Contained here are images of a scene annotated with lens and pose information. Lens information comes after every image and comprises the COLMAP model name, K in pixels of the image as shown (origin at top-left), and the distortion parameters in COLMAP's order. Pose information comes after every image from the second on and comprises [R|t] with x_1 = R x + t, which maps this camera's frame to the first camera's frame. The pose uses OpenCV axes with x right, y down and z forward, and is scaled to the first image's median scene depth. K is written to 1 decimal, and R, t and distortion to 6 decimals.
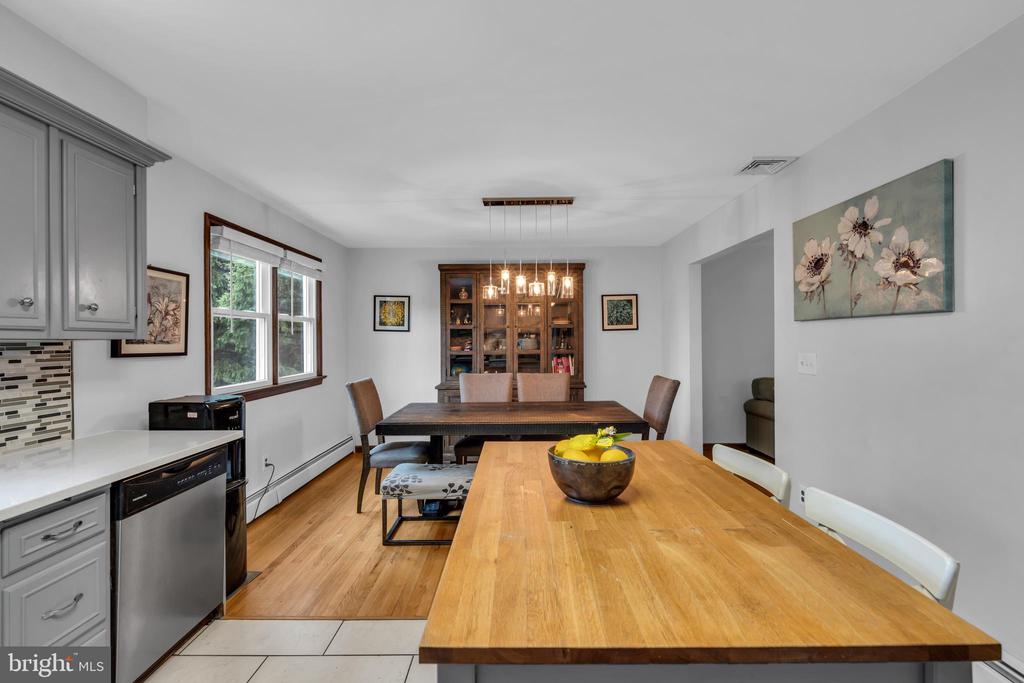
lens RADIAL K [[463.0, 0, 512.0], [0, 463.0, 341.5], [0, 0, 1]] dist [0.002665, 0.000985]
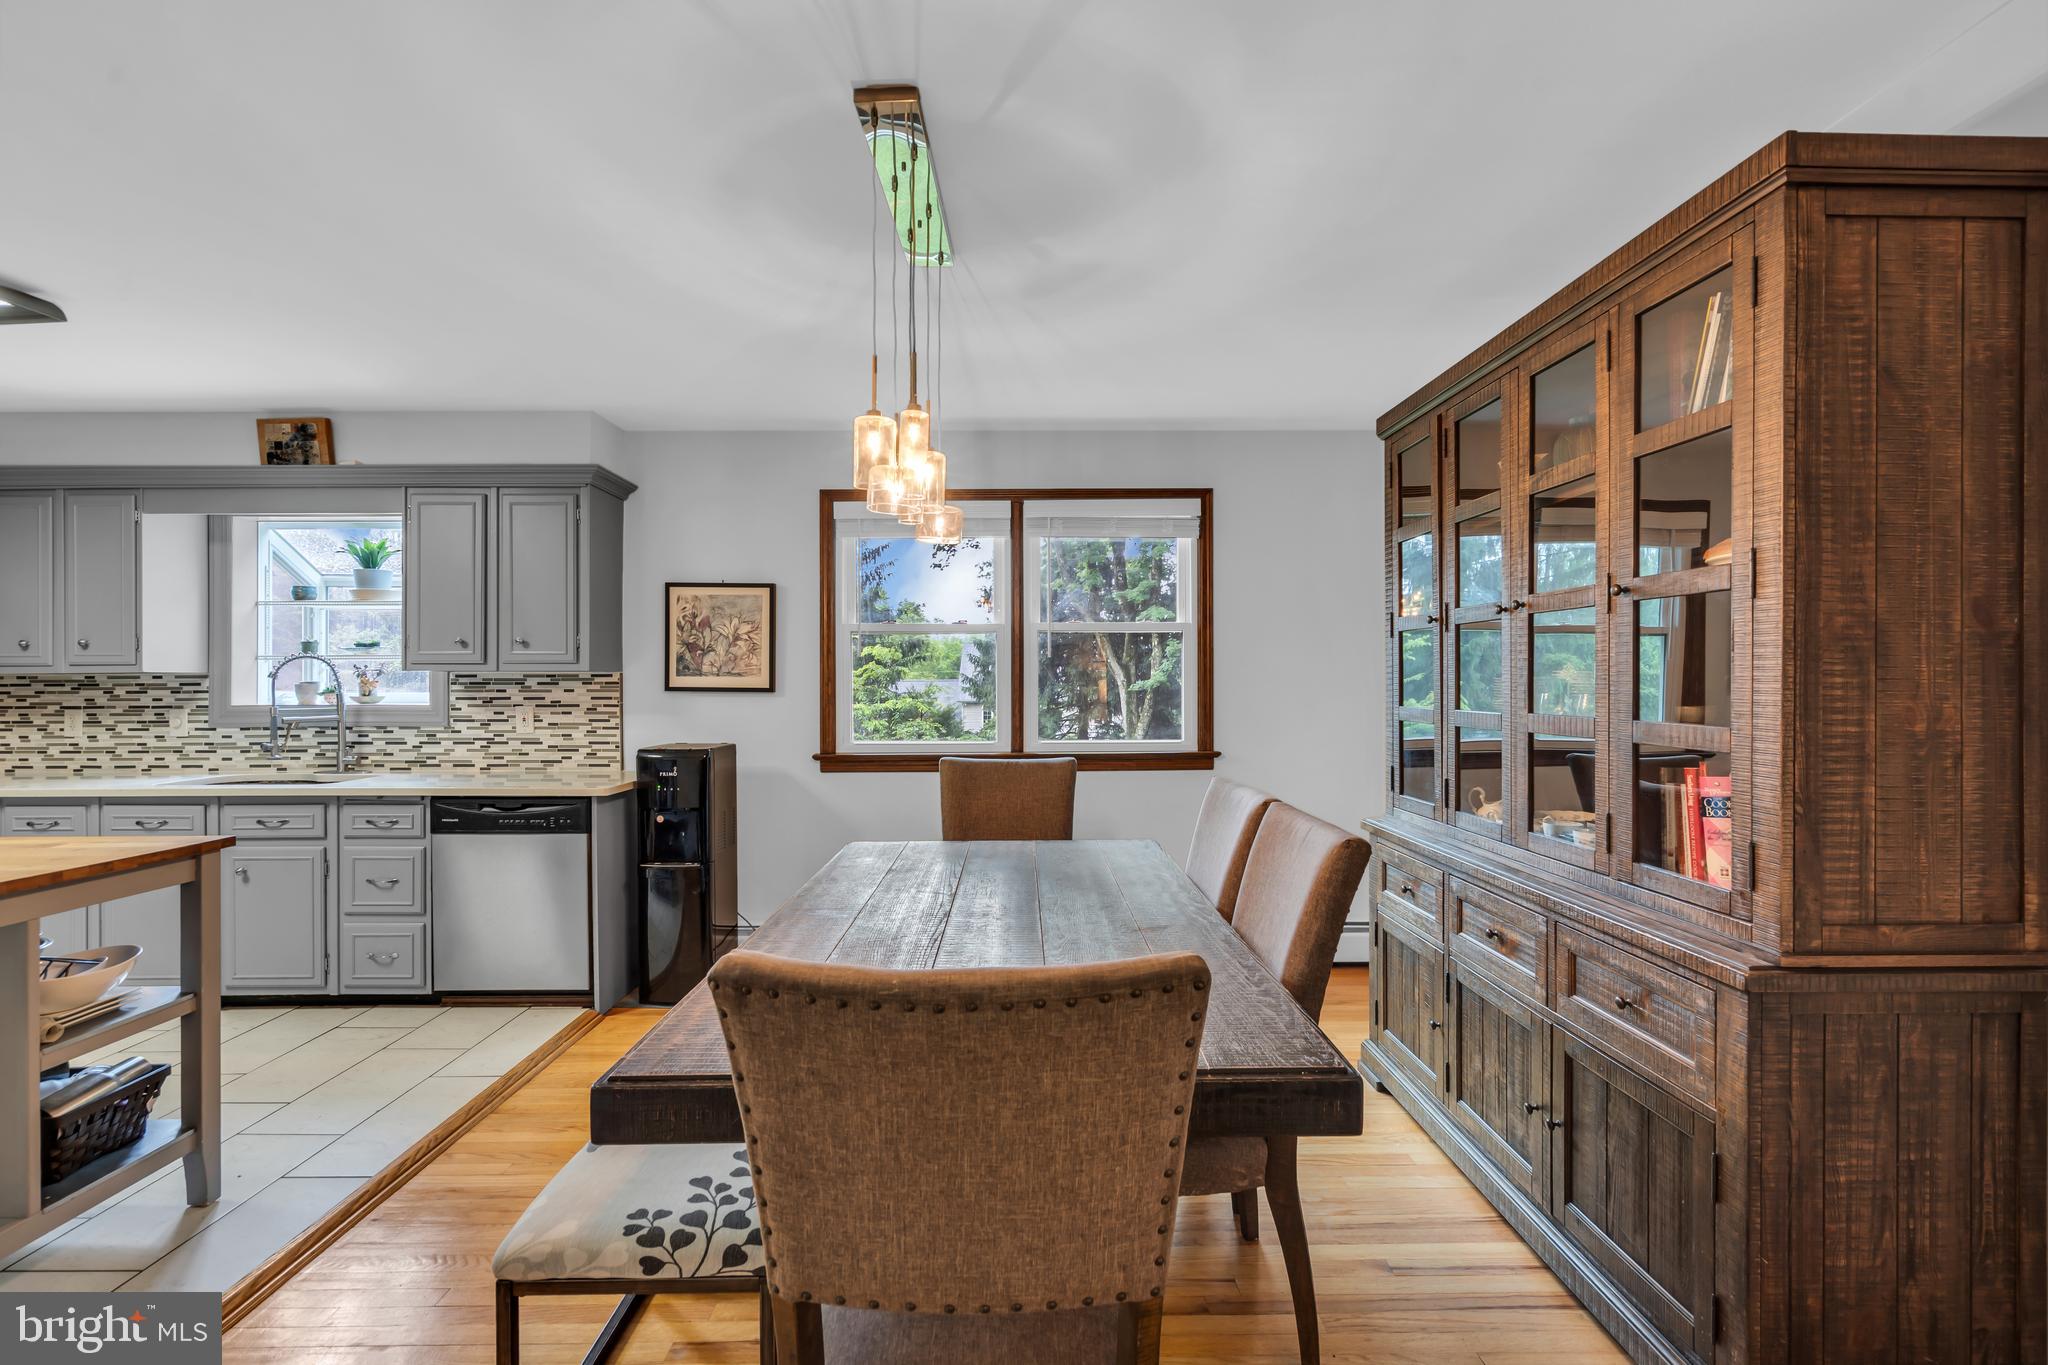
lens RADIAL K [[930.6, 0, 1031.3], [0, 930.6, 683.5], [0, 0, 1]] dist [-0.000637, -0.000370]
pose [[0.021498, 0.012663, -0.999689, 0.629551], [-0.001289, 0.999919, 0.012638, -0.002391], [0.999768, 0.001017, 0.021513, 1.064916]]
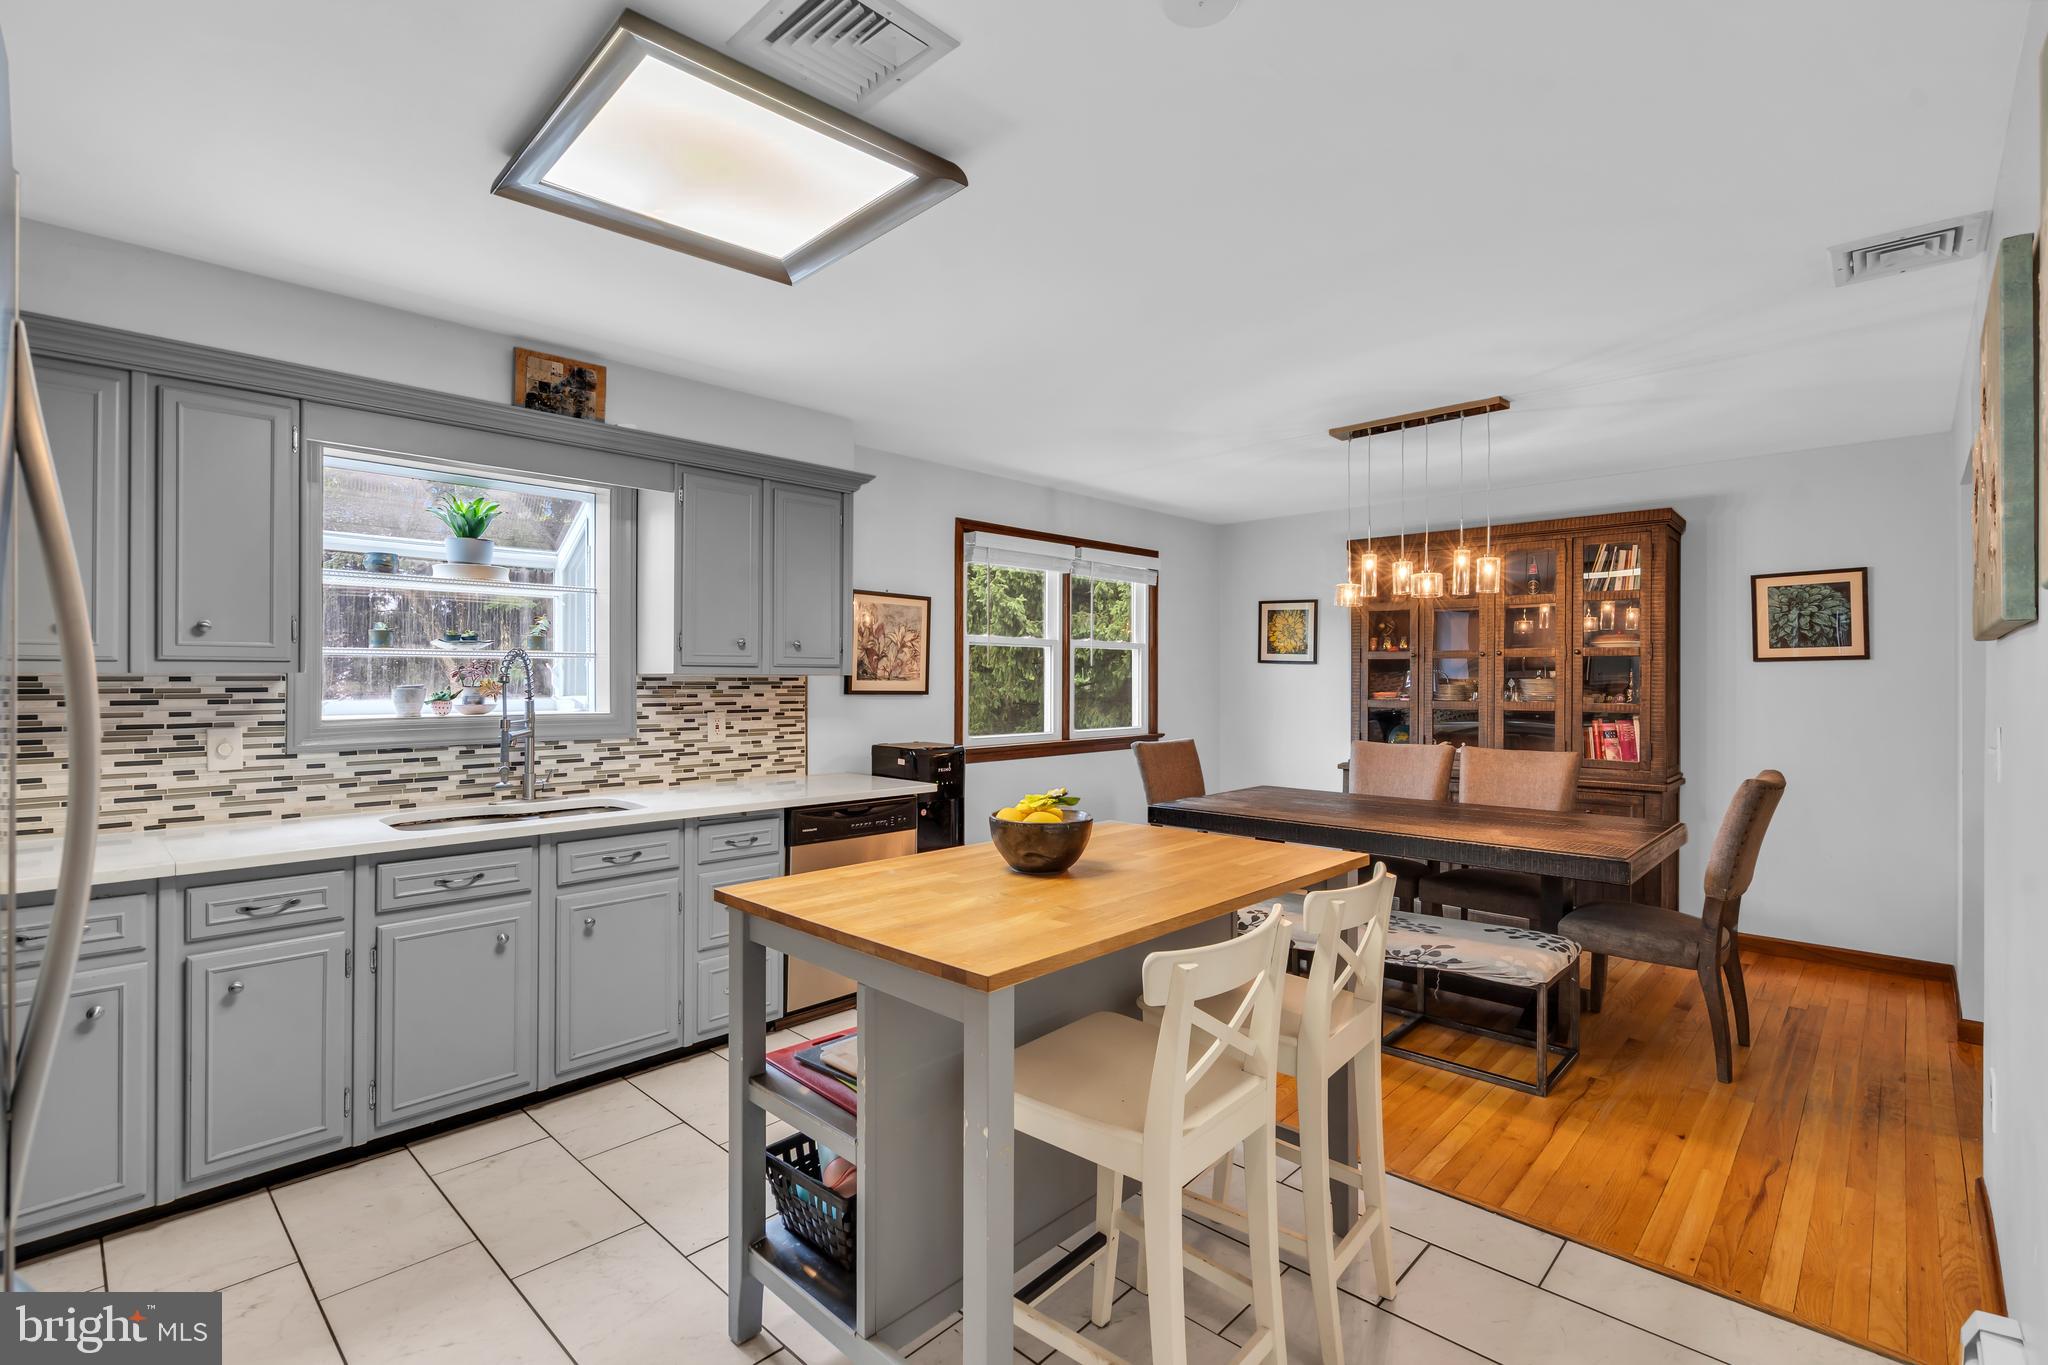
lens RADIAL K [[930.6, 0, 1031.3], [0, 930.6, 683.5], [0, 0, 1]] dist [-0.000637, -0.000370]
pose [[0.733279, 0.014151, -0.679780, 0.442838], [-0.011585, 0.999898, 0.008319, -0.004595], [0.679829, 0.001775, 0.733369, -0.080292]]
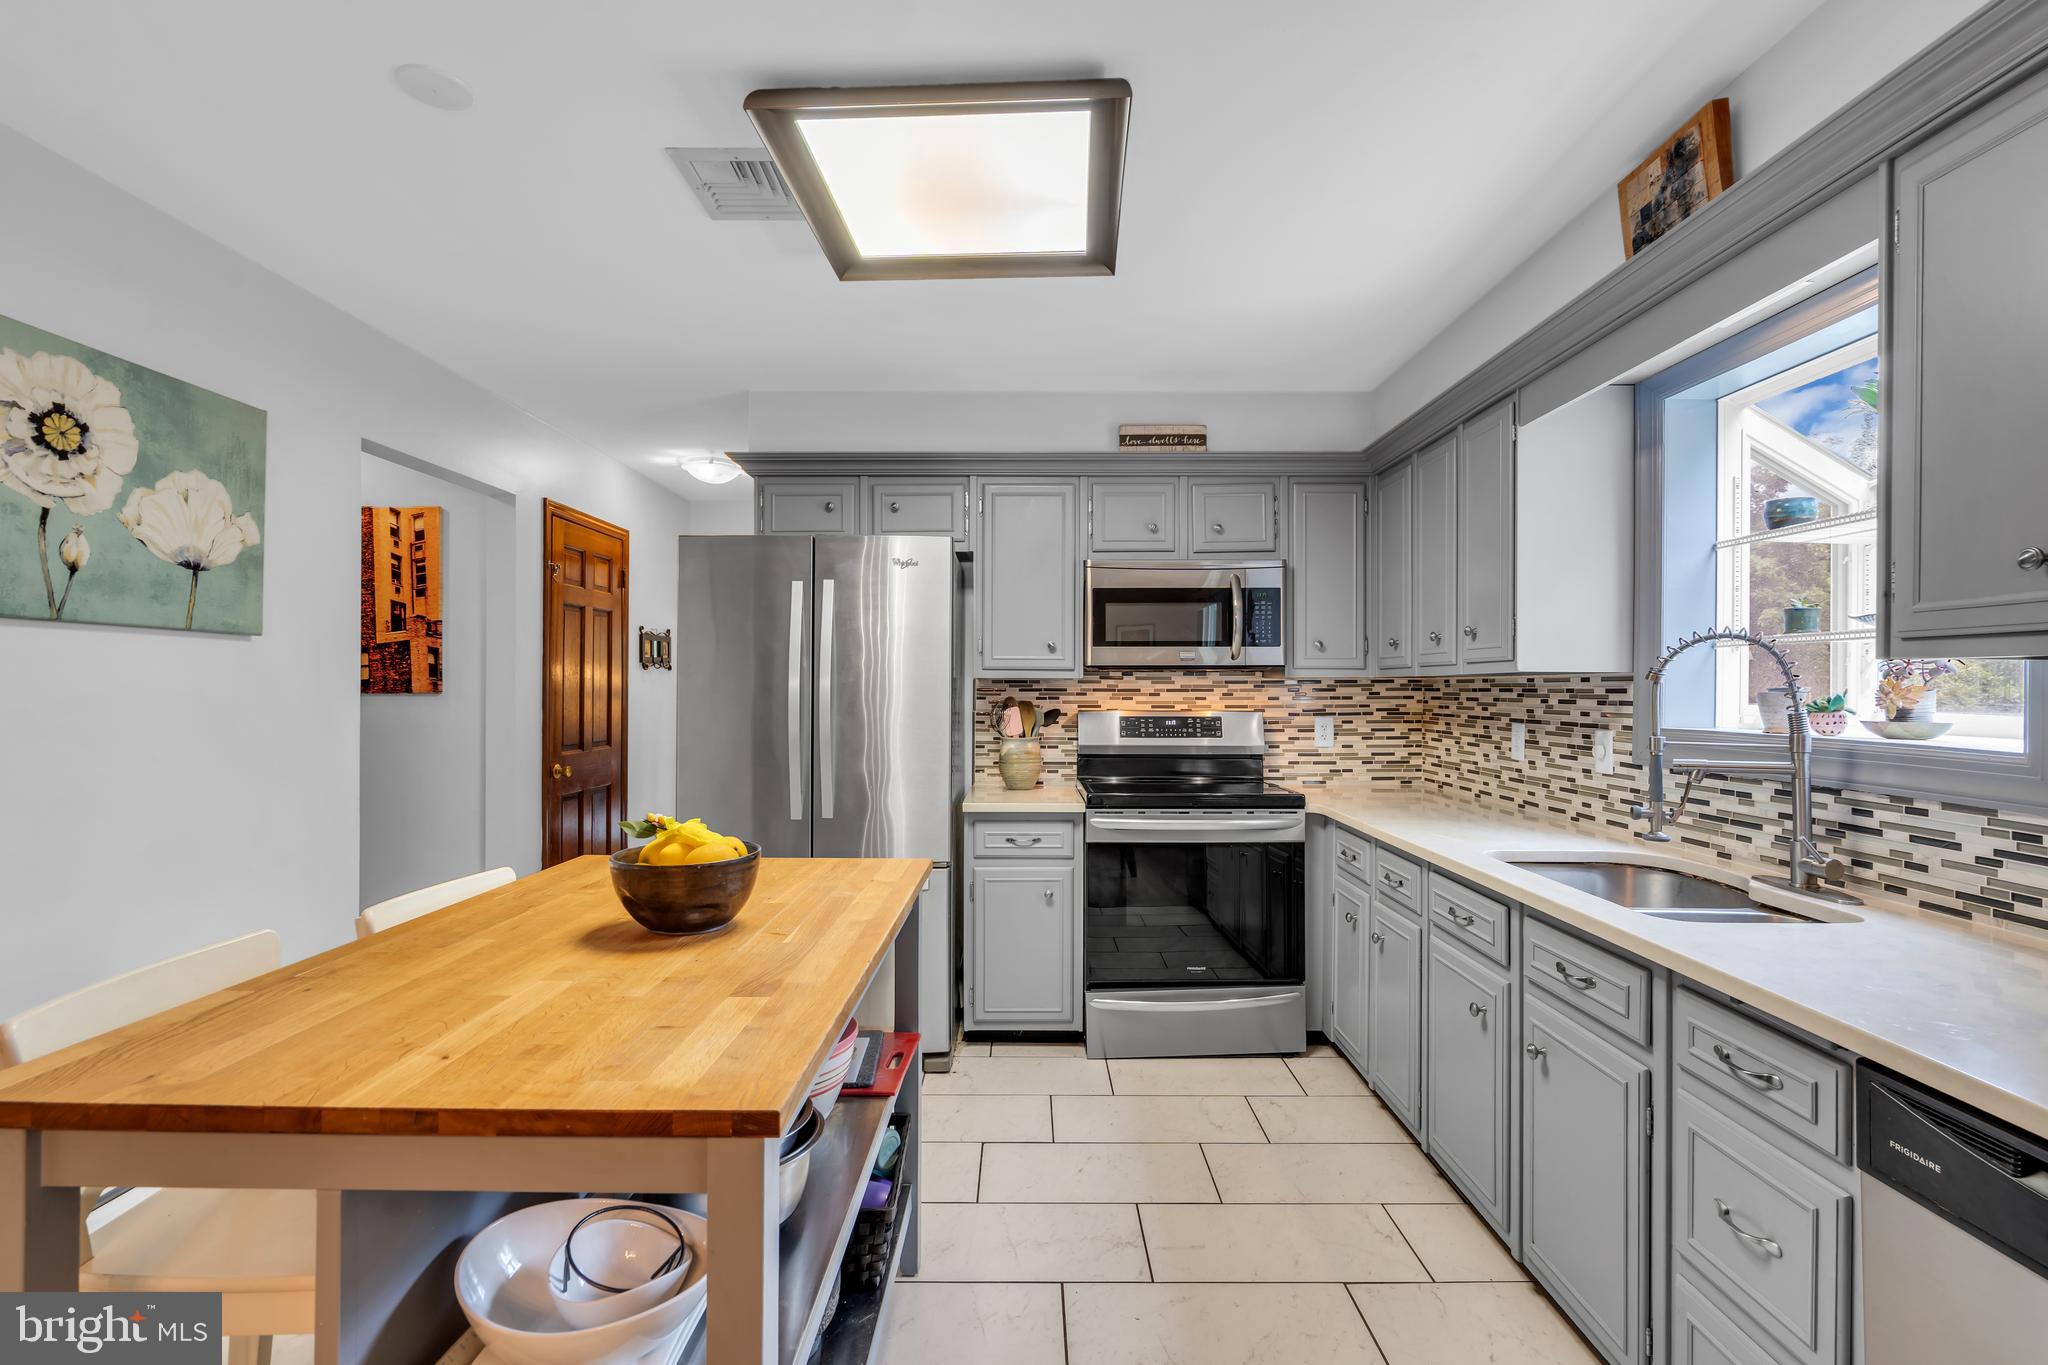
lens RADIAL K [[930.6, 0, 1031.3], [0, 930.6, 683.5], [0, 0, 1]] dist [-0.000637, -0.000370]
pose [[-0.999947, 0.005411, -0.008731, -0.092556], [0.005395, 0.999984, 0.001861, 0.005010], [0.008741, 0.001813, -0.999960, 0.757749]]
